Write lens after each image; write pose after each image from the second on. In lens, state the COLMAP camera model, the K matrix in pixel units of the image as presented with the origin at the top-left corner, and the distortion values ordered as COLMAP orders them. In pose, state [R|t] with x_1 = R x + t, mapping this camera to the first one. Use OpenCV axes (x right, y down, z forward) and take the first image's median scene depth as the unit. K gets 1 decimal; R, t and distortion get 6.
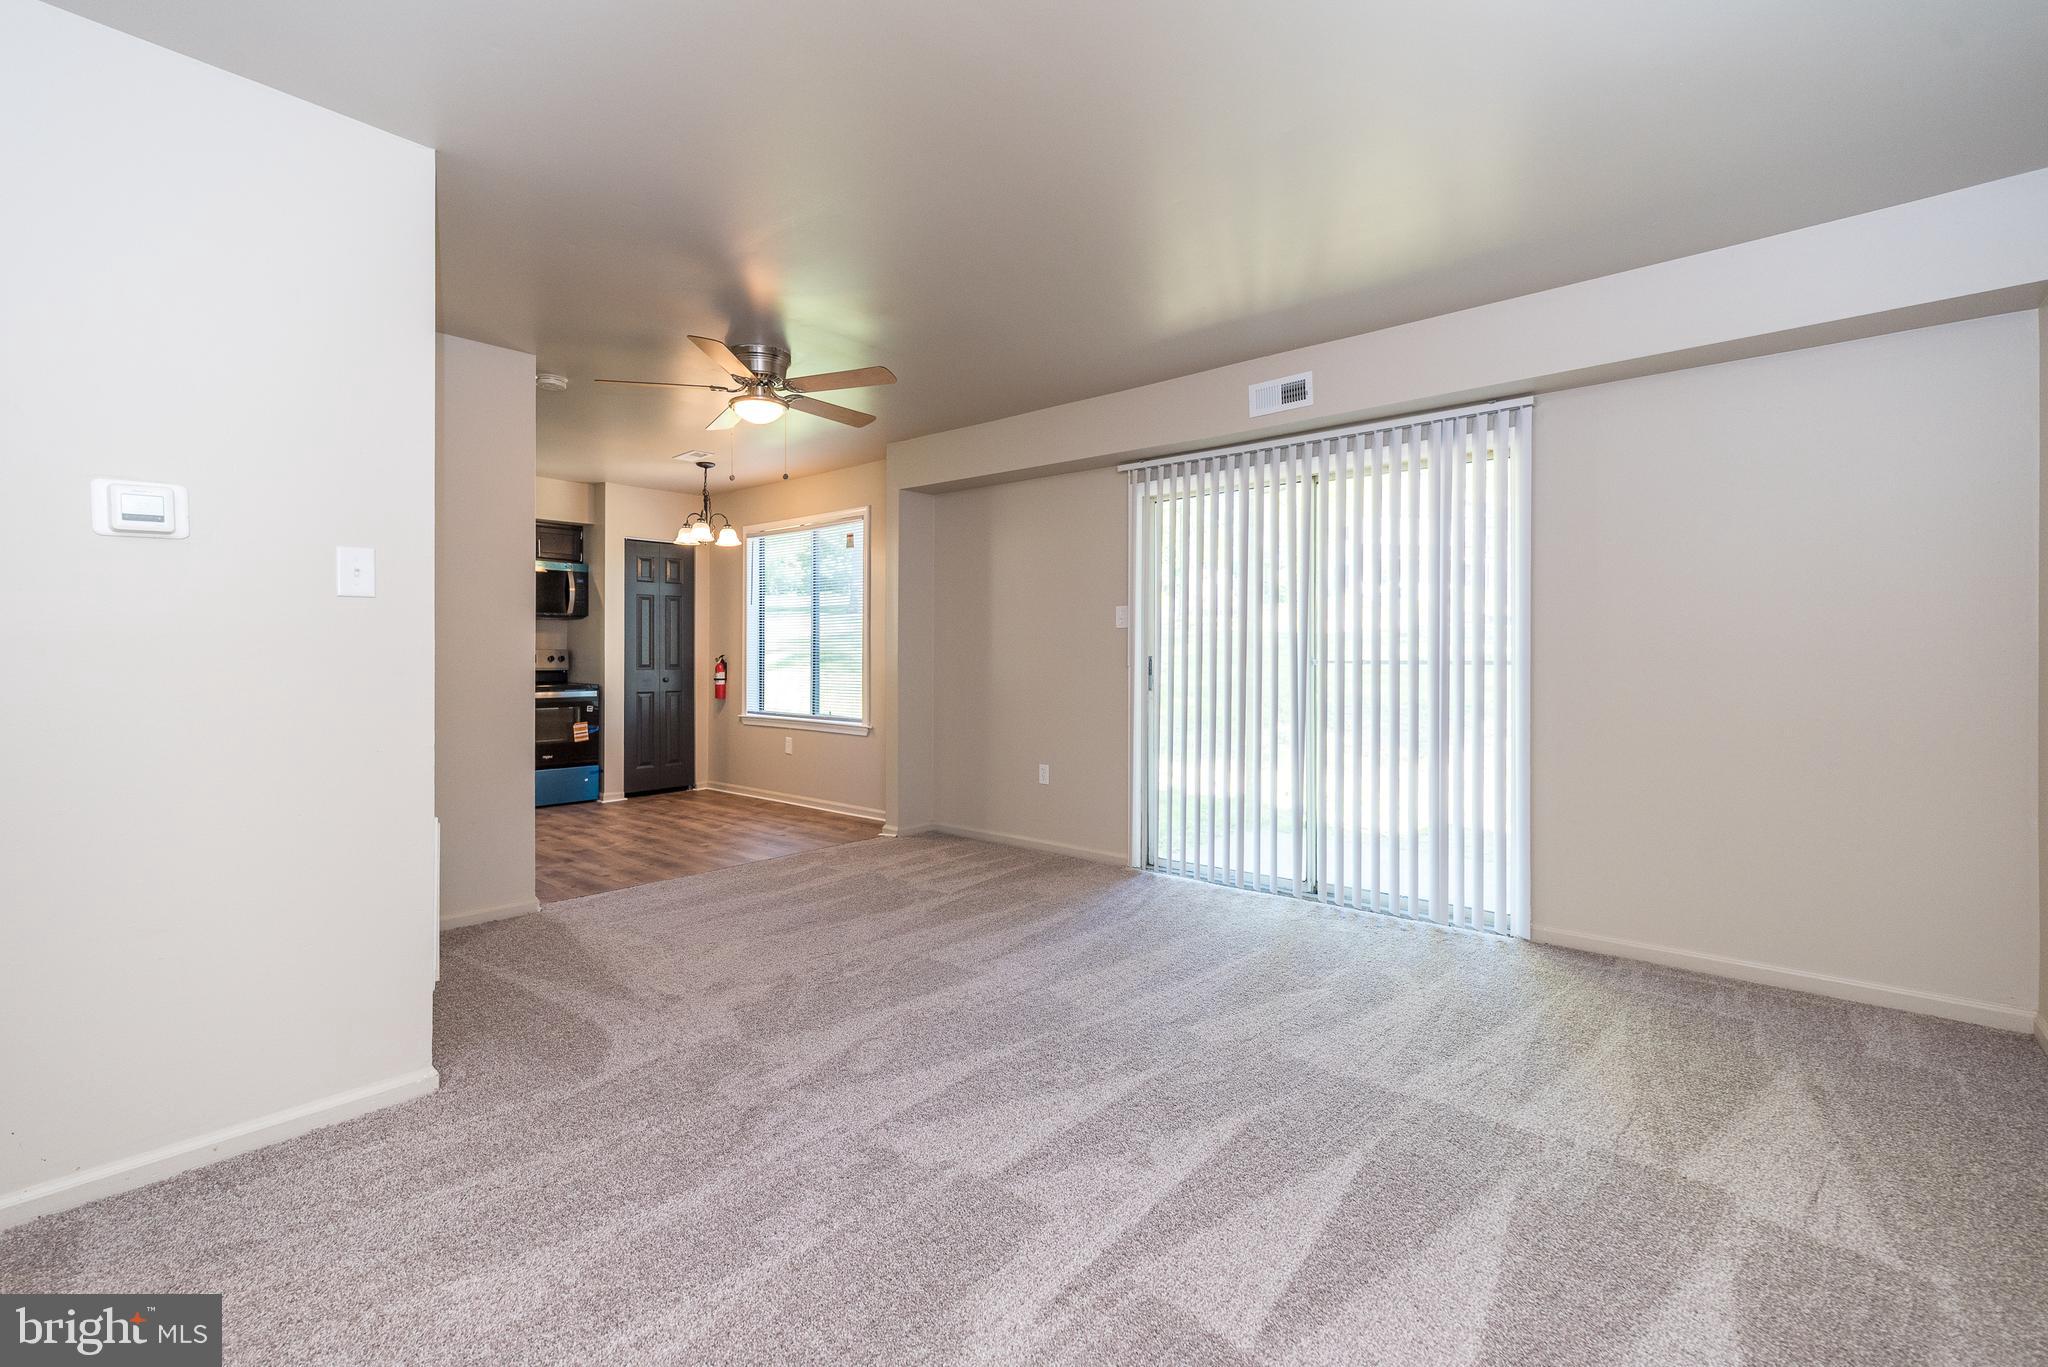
lens RADIAL K [[904.6, 0, 1024.0], [0, 904.6, 683.5], [0, 0, 1]] dist [0.002780, 0.000118]
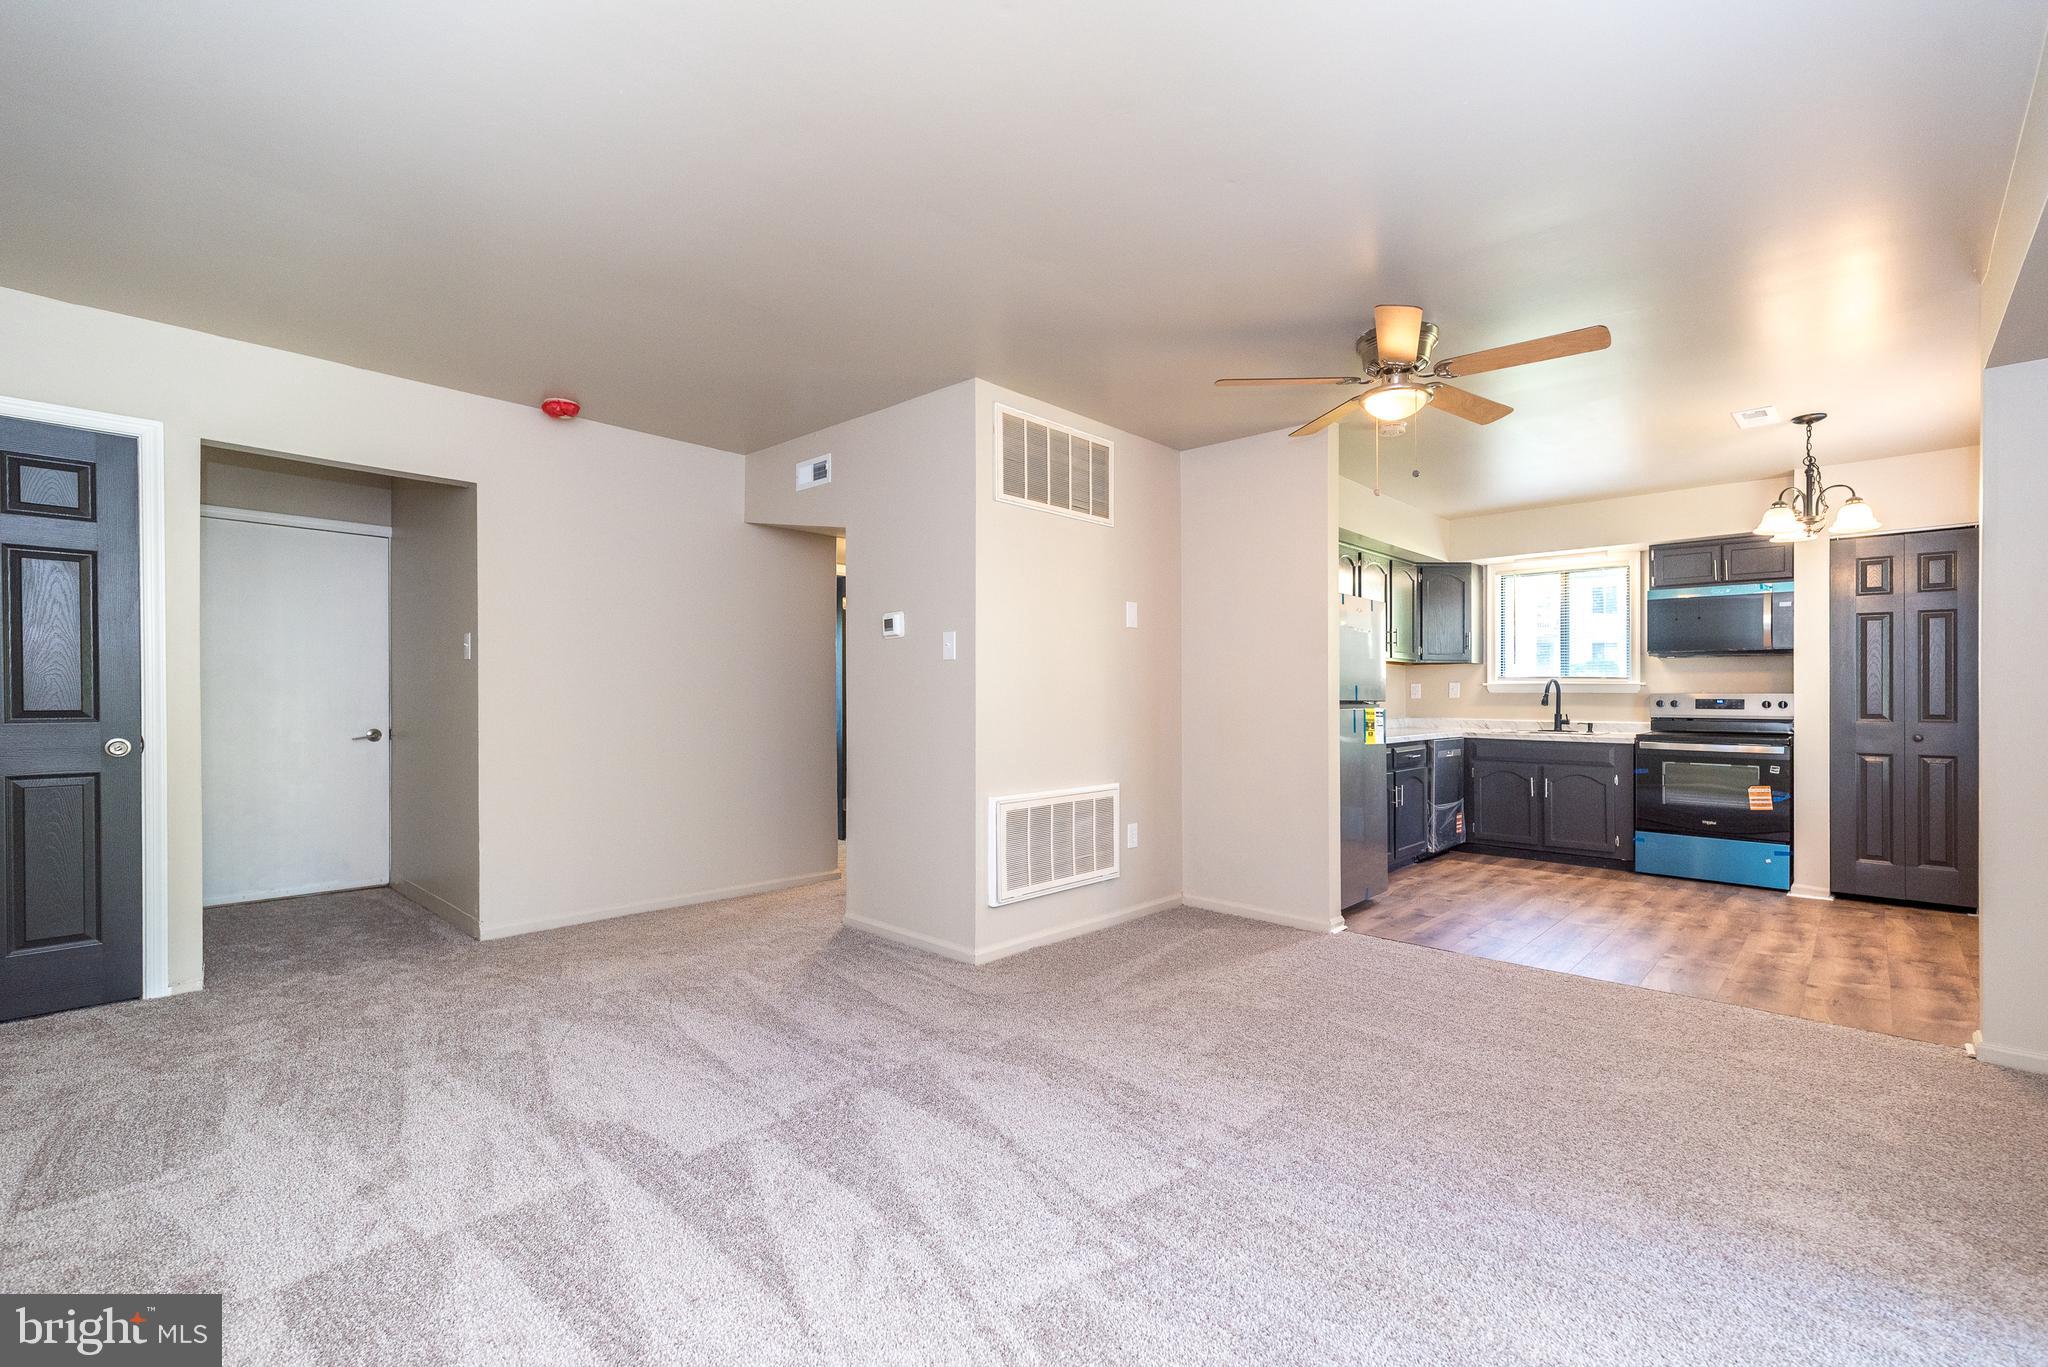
lens RADIAL K [[882.9, 0, 1025.0], [0, 882.9, 677.4], [0, 0, 1]] dist [0.004331, 0.000552]
pose [[-0.048579, -0.020713, -0.998605, 0.325258], [-0.036932, 0.999139, -0.018927, -0.013364], [0.998136, 0.035961, -0.049302, 0.428147]]
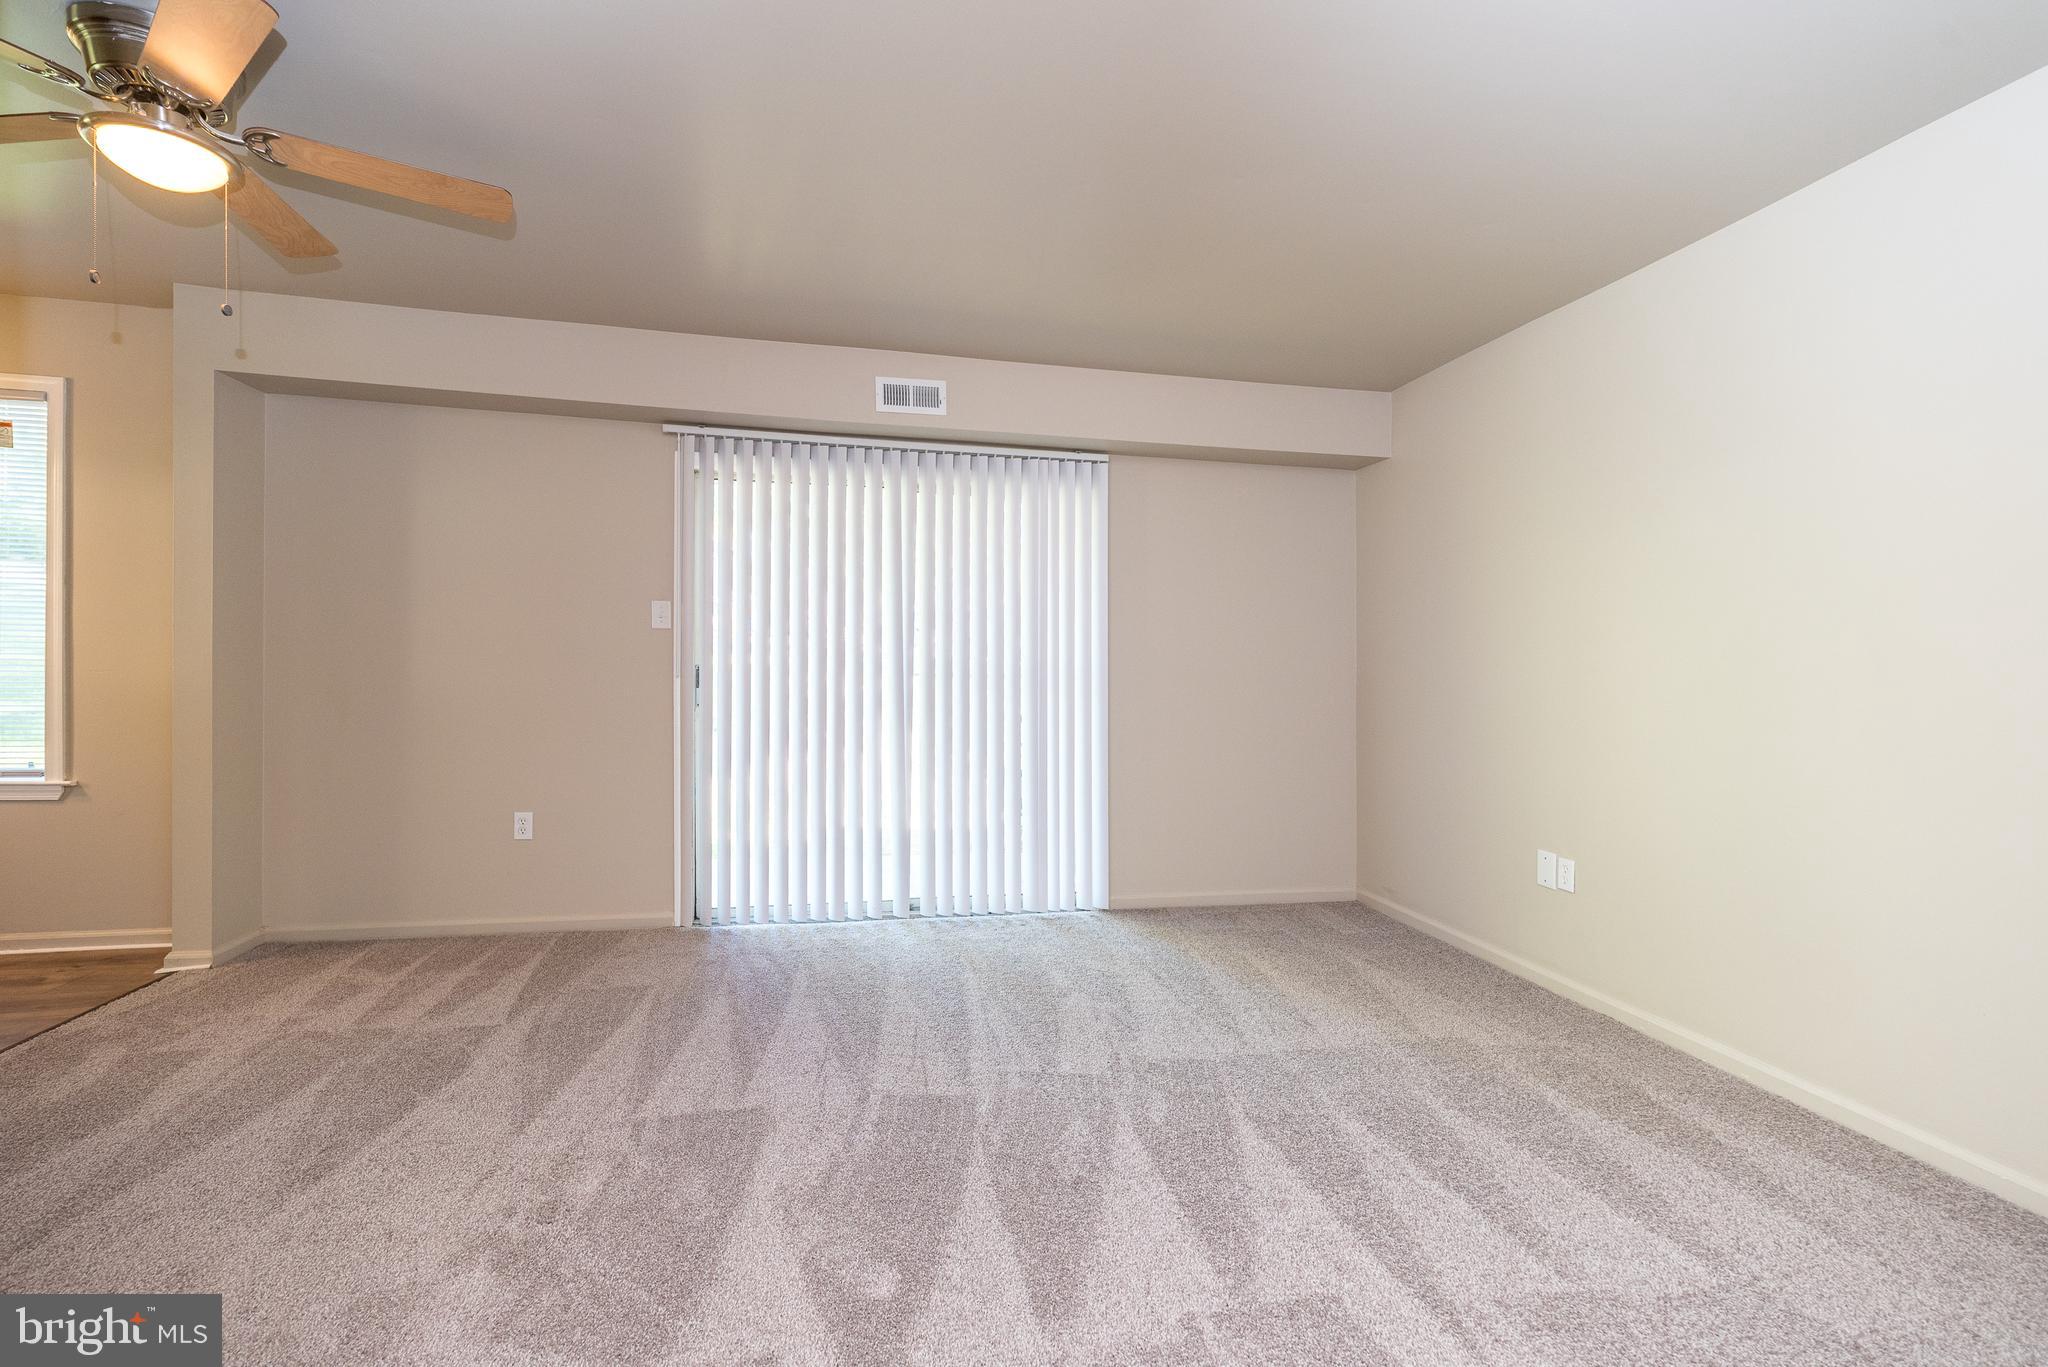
lens RADIAL K [[901.7, 0, 1030.8], [0, 901.7, 669.8], [0, 0, 1]] dist [0.004858, 0.000422]
pose [[0.604822, 0.011916, 0.796272, -0.252383], [0.008534, 0.999734, -0.021443, -0.003453], [-0.796315, 0.019764, 0.604559, 0.202171]]
